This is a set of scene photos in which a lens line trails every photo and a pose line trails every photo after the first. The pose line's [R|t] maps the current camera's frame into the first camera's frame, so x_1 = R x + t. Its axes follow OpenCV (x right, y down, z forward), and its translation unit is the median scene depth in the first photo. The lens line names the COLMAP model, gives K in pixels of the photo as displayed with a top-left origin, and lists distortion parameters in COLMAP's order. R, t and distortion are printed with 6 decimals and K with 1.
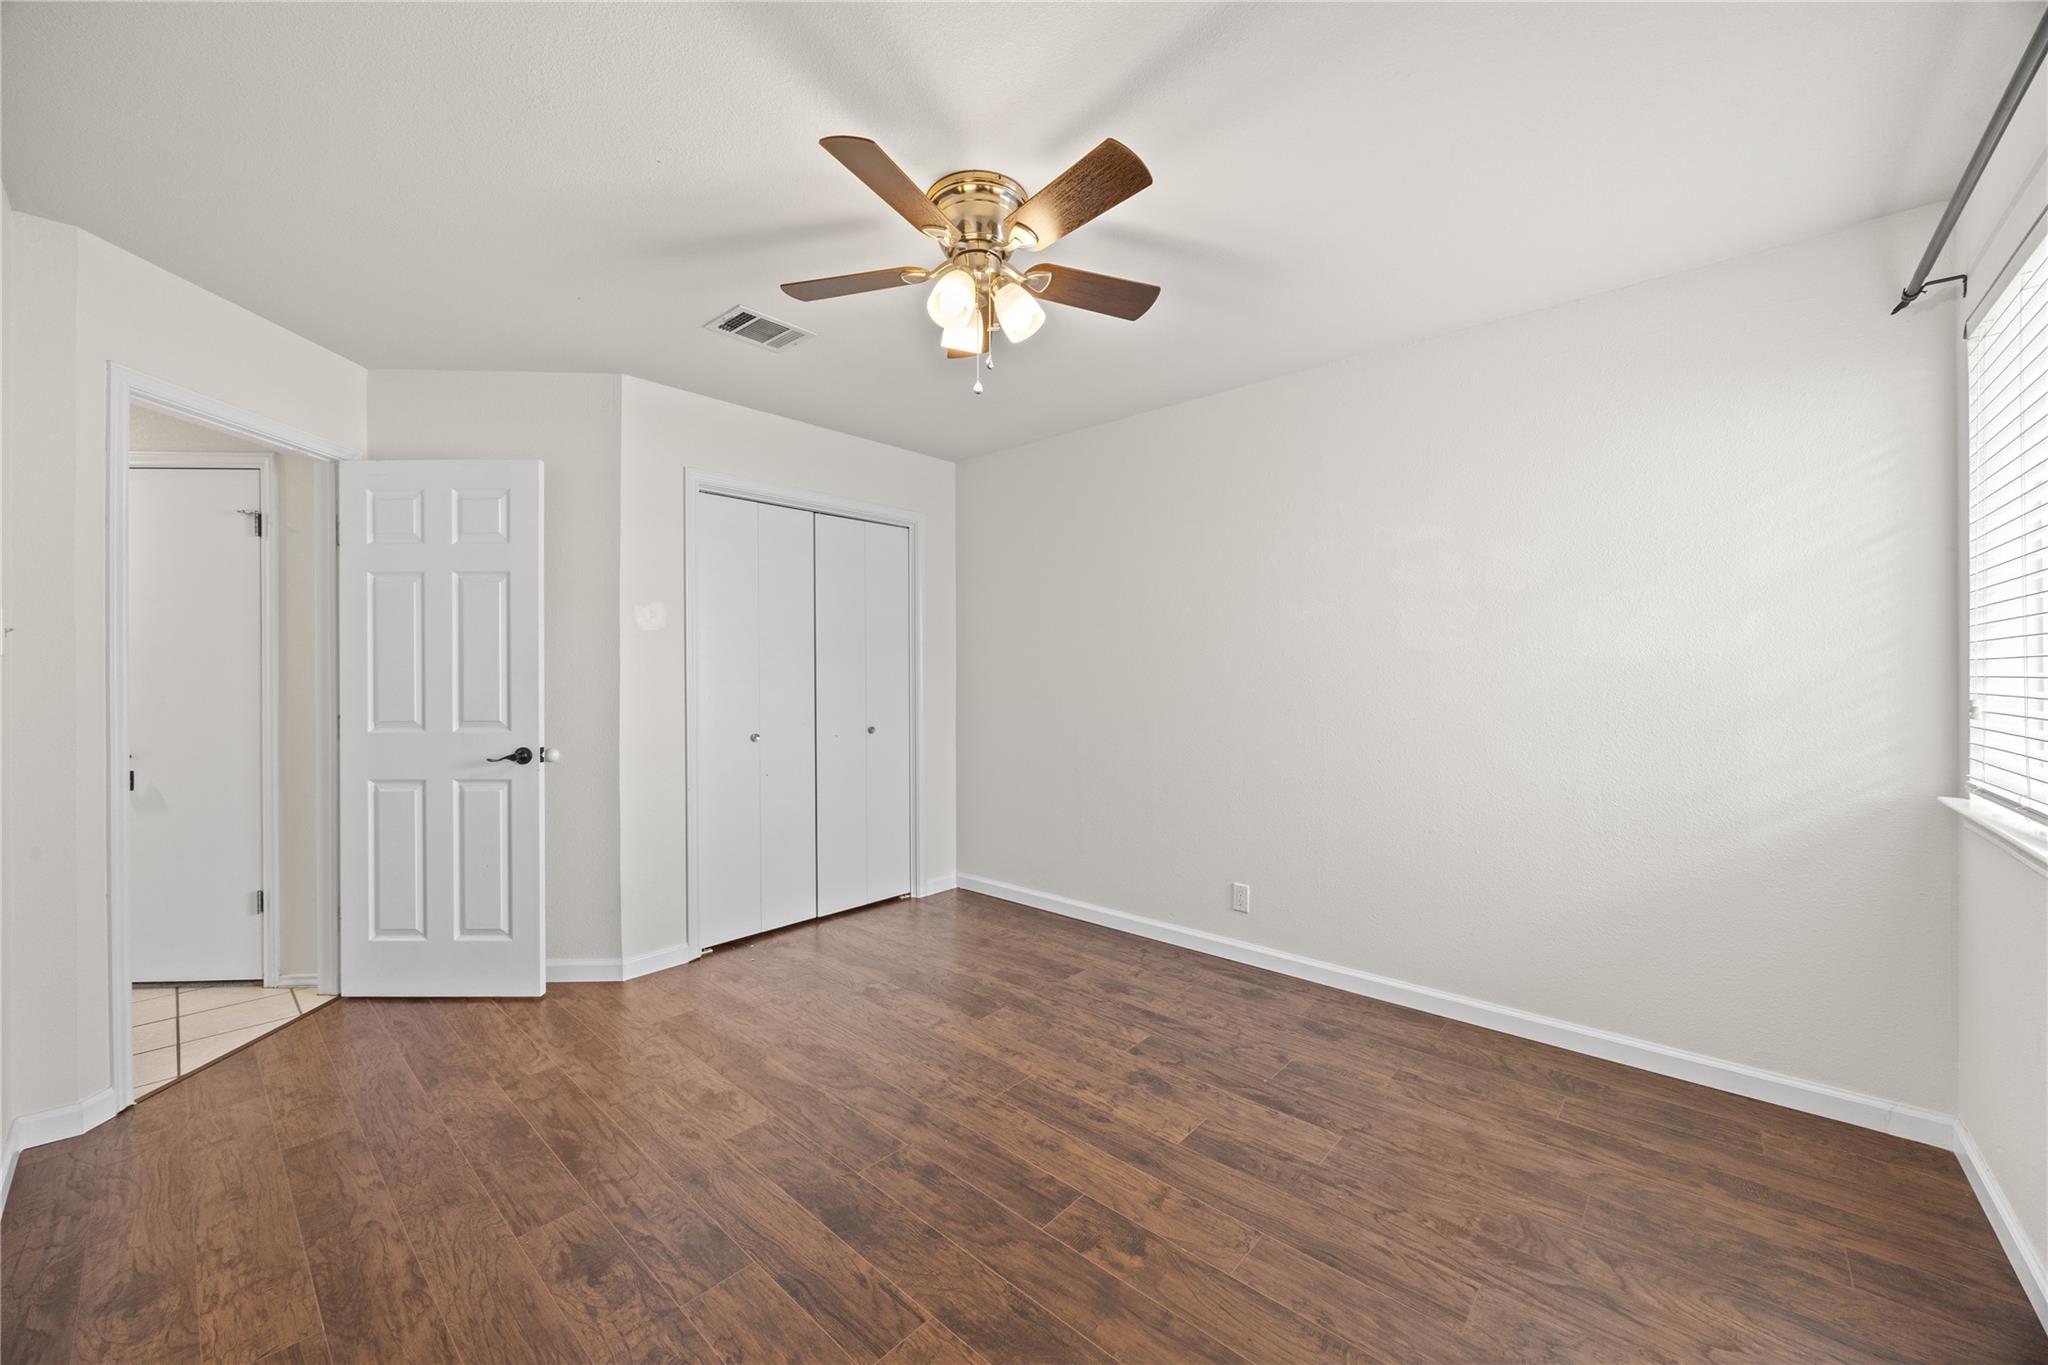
lens RADIAL K [[773.6, 0, 1022.0], [0, 773.6, 677.9], [0, 0, 1]] dist [-0.005194, 0.000501]
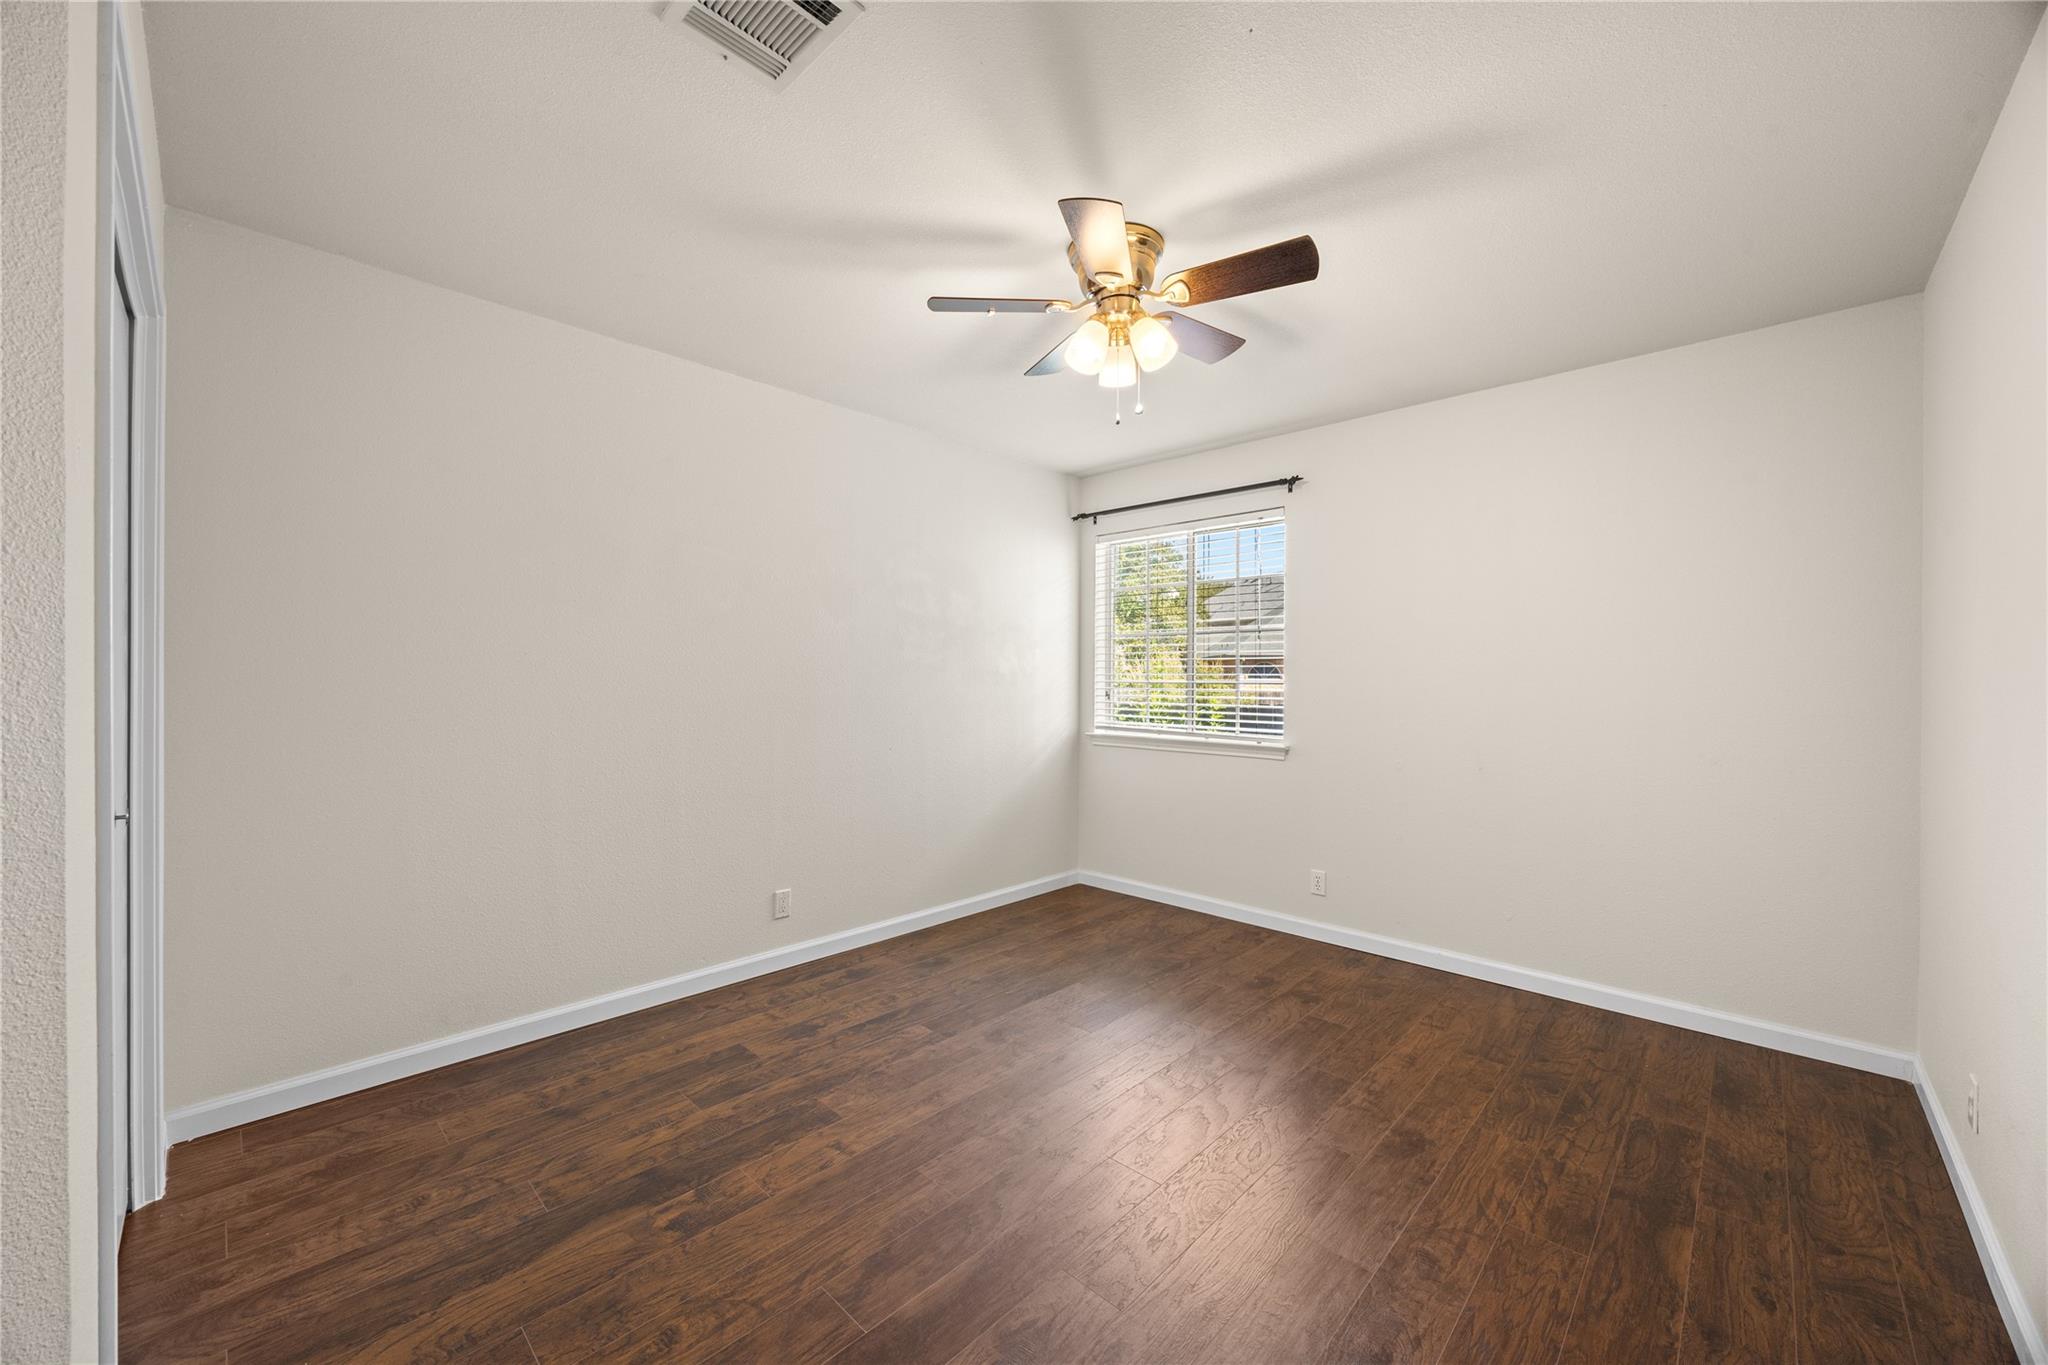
lens RADIAL K [[773.6, 0, 1022.0], [0, 773.6, 677.9], [0, 0, 1]] dist [-0.005194, 0.000501]
pose [[0.025792, 0.005363, 0.999653, -0.778599], [-0.004042, 0.999978, -0.005261, -0.000445], [-0.999659, -0.003905, 0.025813, 0.745033]]
